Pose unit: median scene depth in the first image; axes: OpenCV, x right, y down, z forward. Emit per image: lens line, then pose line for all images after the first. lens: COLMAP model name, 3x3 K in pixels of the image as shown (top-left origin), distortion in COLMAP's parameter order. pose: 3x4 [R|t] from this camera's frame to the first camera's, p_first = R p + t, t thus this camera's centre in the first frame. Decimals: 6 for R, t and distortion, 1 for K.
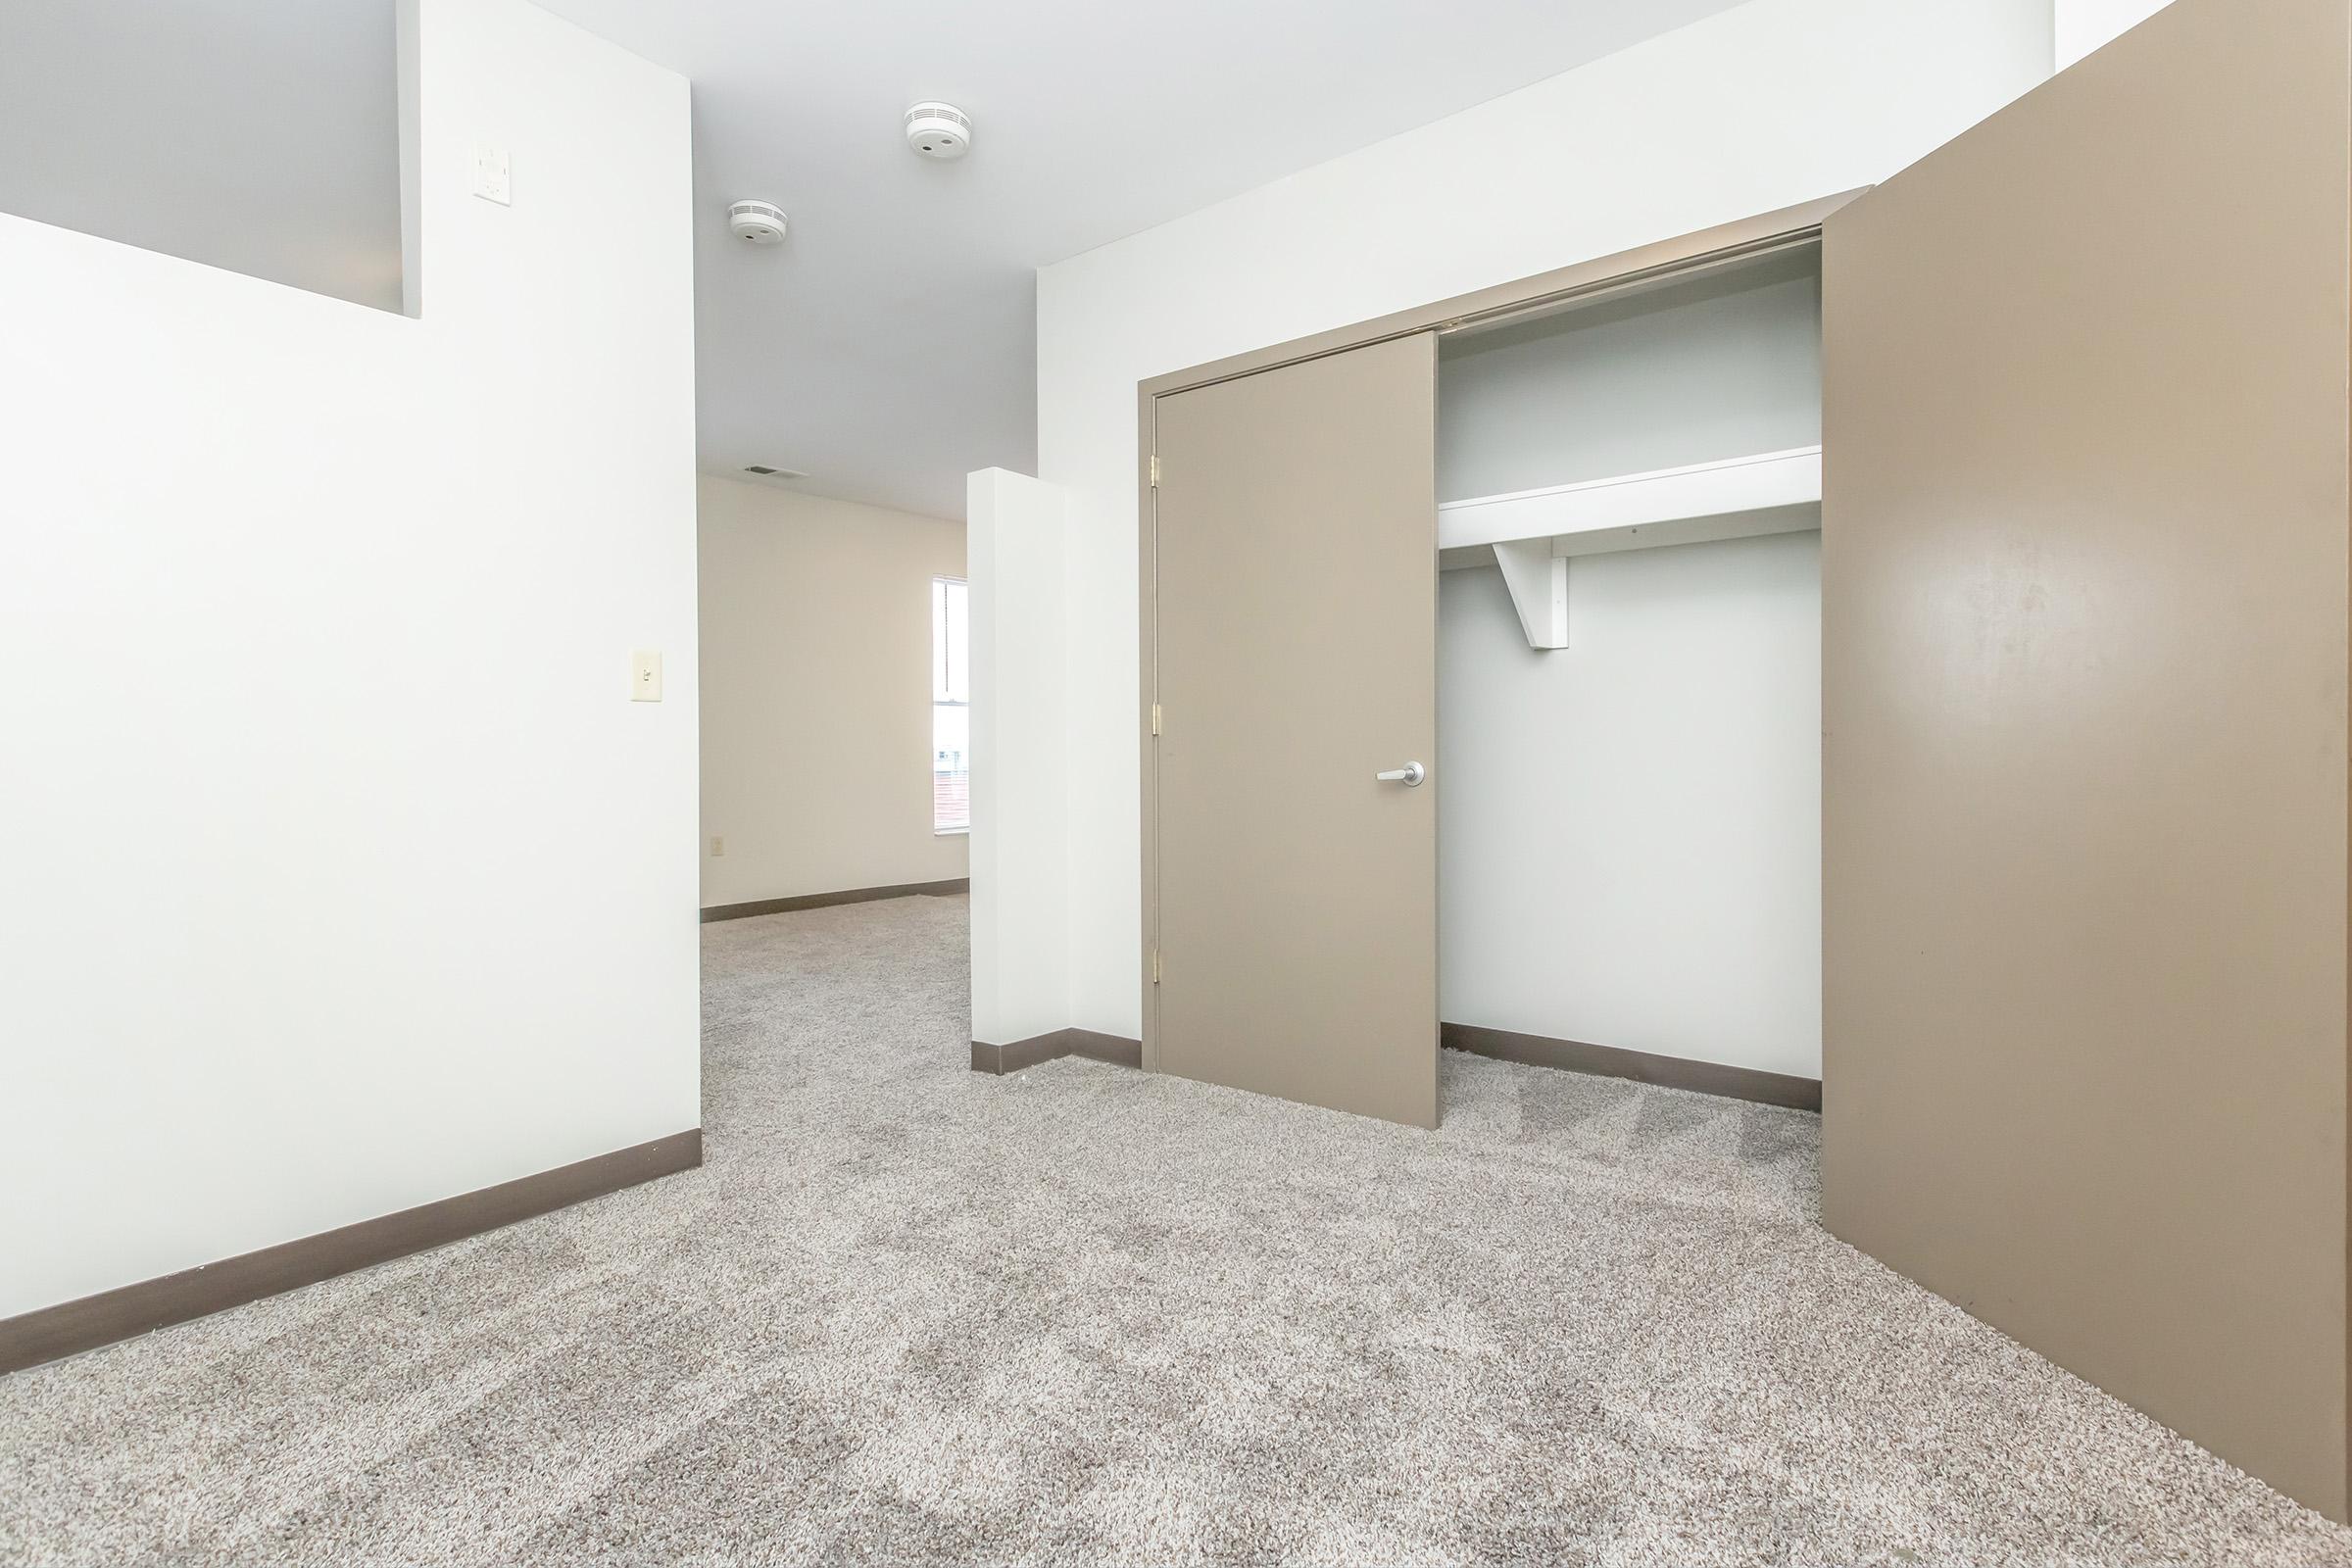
lens RADIAL K [[1127.6, 0, 1180.4], [0, 1127.6, 753.4], [0, 0, 1]] dist [-0.001524, 0.000233]
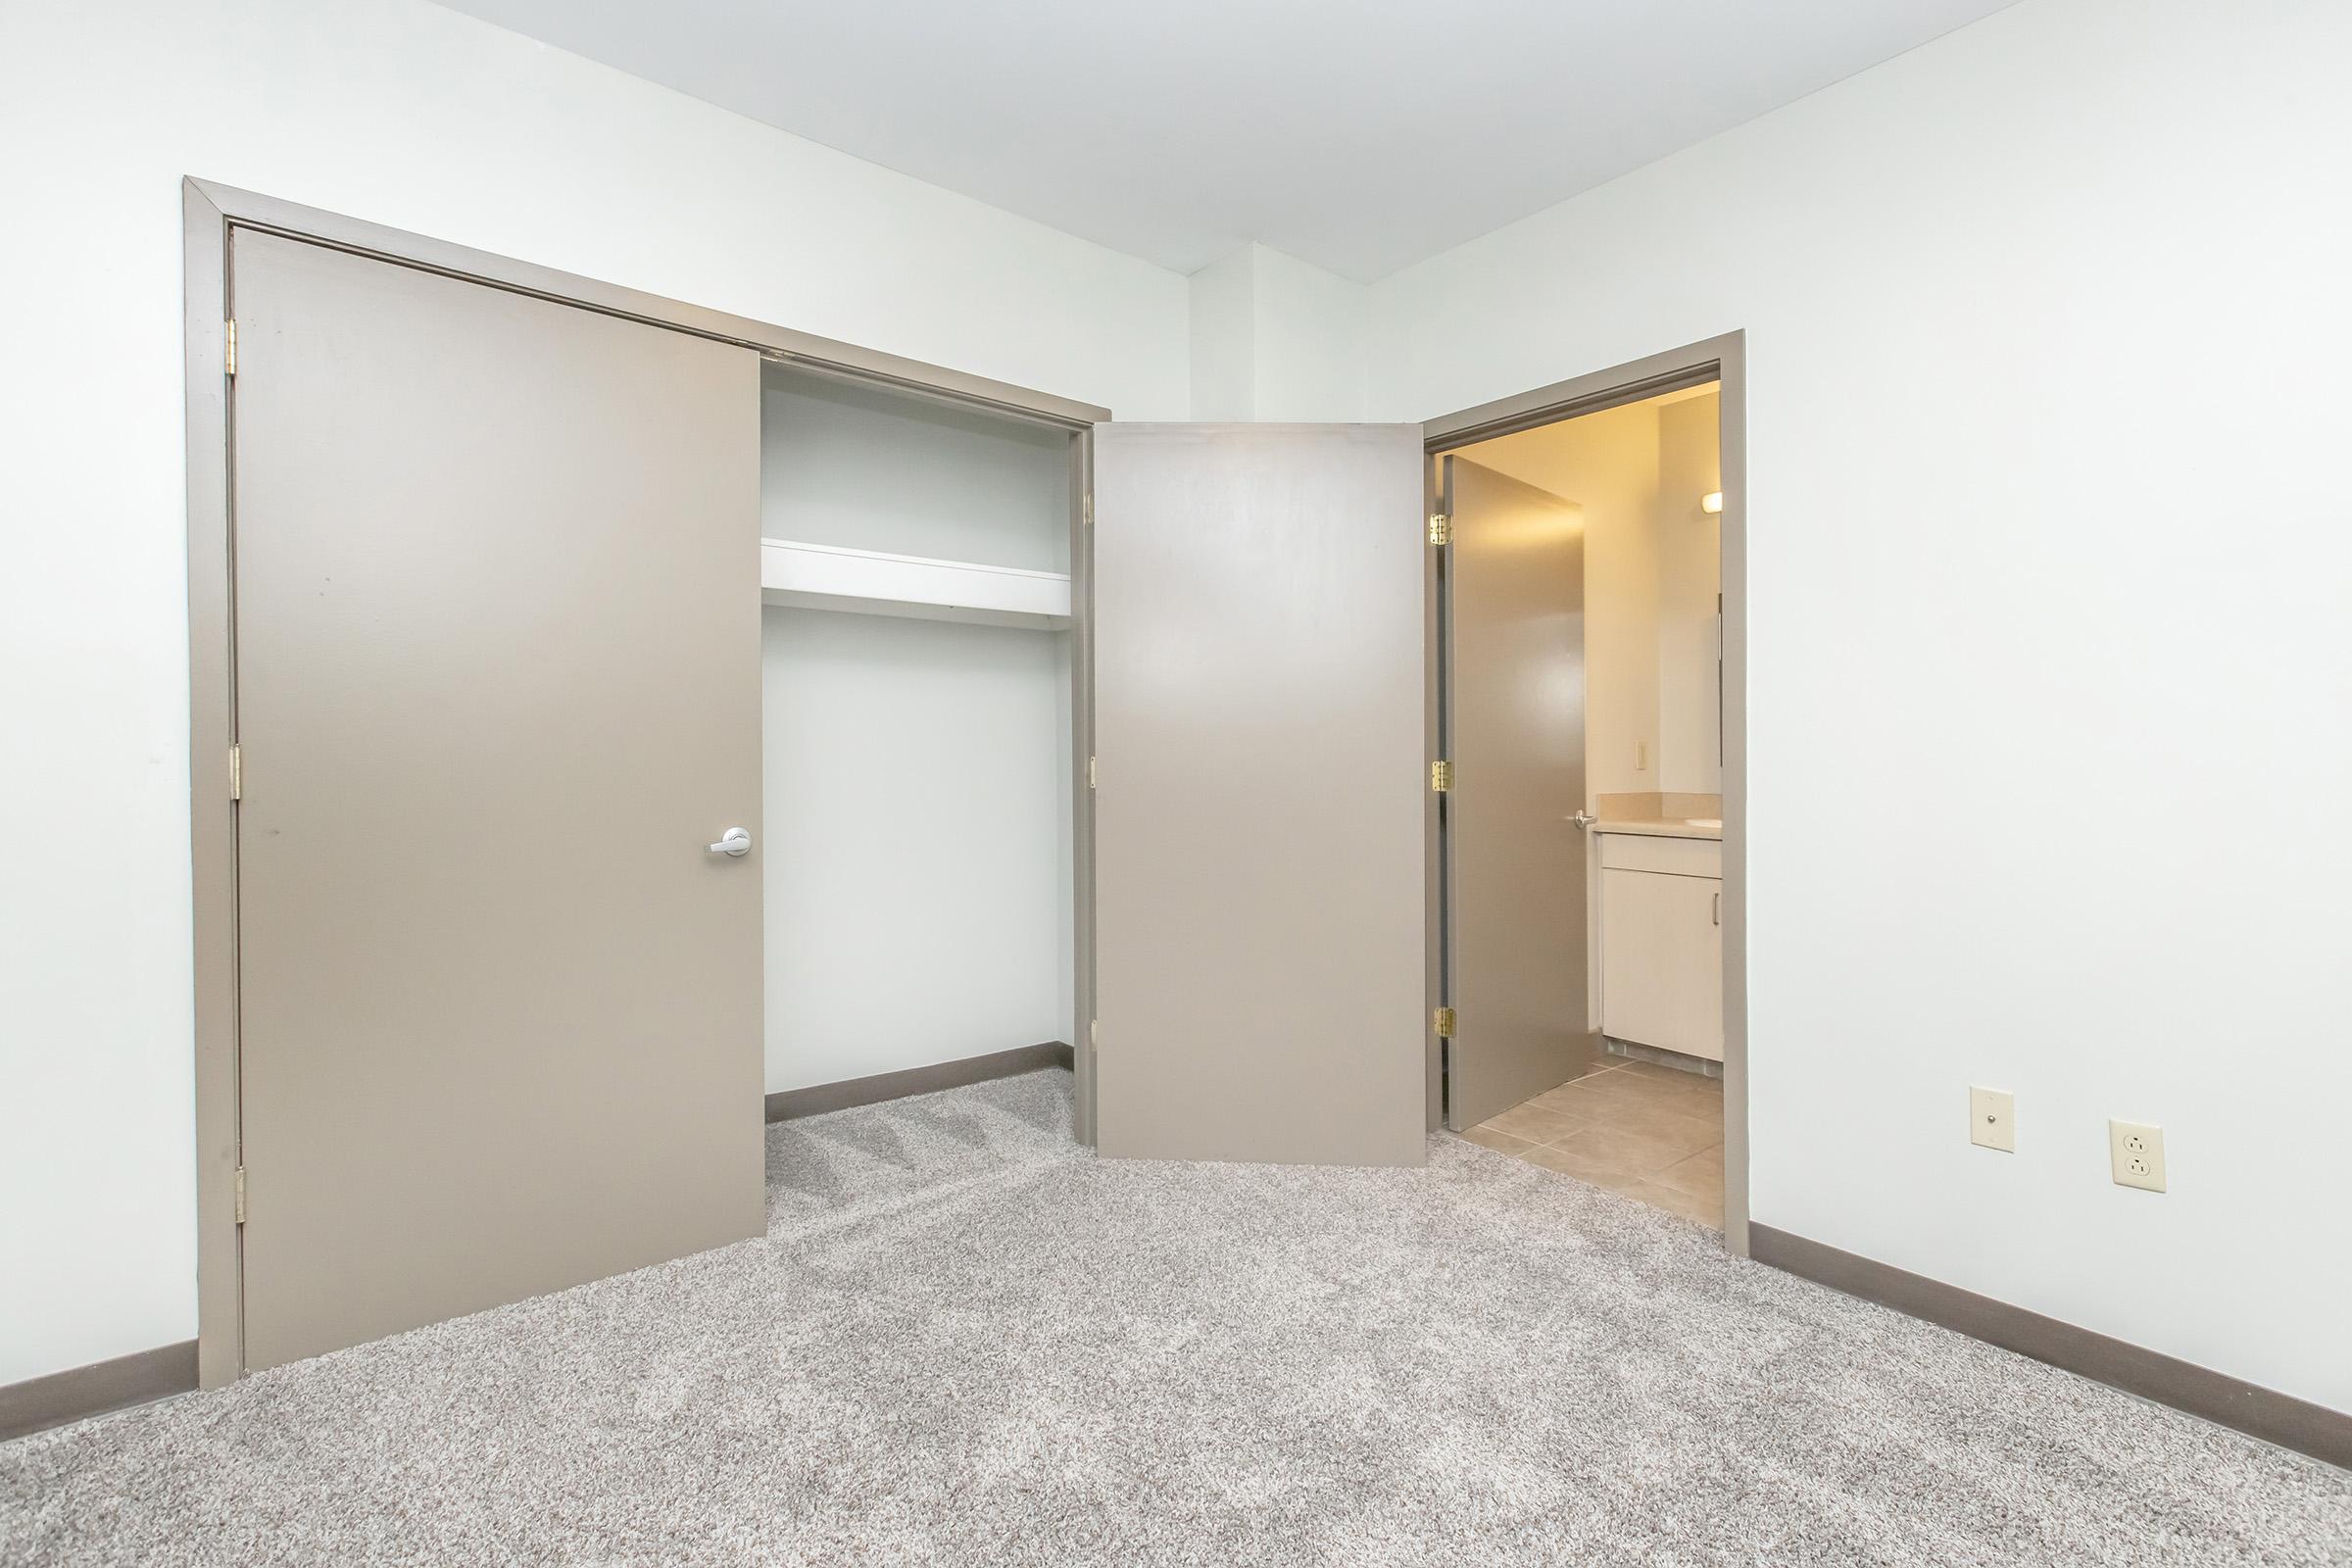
lens RADIAL K [[1127.6, 0, 1180.4], [0, 1127.6, 753.4], [0, 0, 1]] dist [-0.001524, 0.000233]
pose [[0.223671, -0.001854, 0.974663, -0.575069], [-0.007677, 0.999964, 0.003664, -0.057164], [-0.974634, -0.008302, 0.223649, 0.469542]]
